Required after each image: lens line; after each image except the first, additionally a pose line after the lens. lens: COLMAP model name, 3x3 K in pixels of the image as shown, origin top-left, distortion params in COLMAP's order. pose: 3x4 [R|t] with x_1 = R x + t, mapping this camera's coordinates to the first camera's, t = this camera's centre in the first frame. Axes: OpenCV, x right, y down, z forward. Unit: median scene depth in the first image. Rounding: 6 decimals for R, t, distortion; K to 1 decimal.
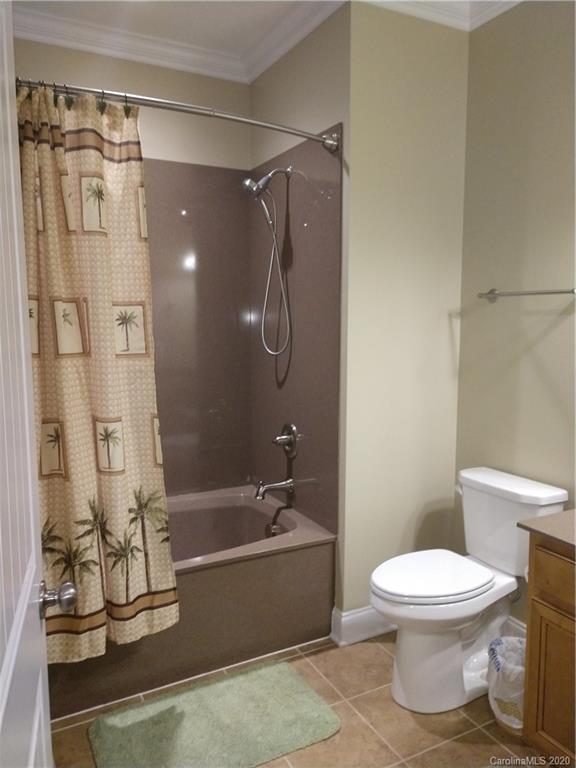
lens RADIAL K [[580.7, 0, 288.0], [0, 580.7, 386.7], [0, 0, 1]] dist [0.036565, -0.024646]
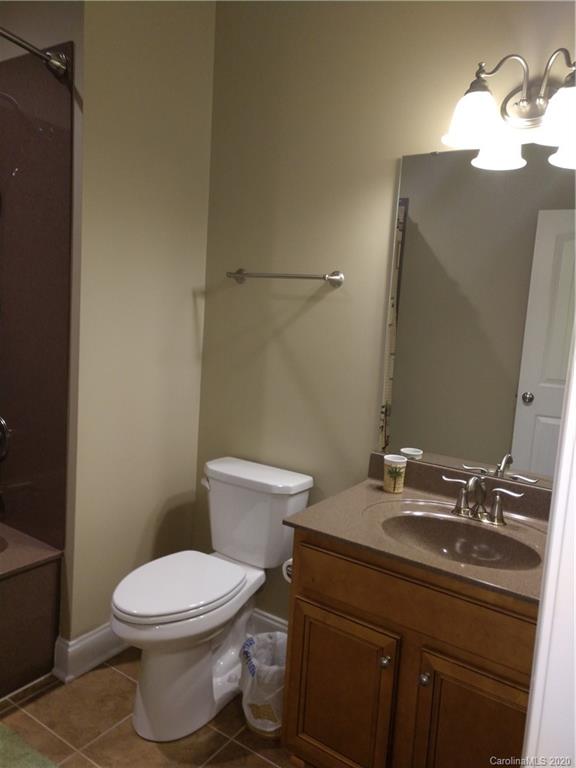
lens RADIAL K [[580.7, 0, 288.1], [0, 580.7, 383.8], [0, 0, 1]] dist [0.036565, -0.024646]
pose [[0.881121, -0.002082, 0.472886, -0.029418], [-0.010477, 0.999659, 0.023922, -0.004988], [-0.472775, -0.026033, 0.880799, 0.136088]]
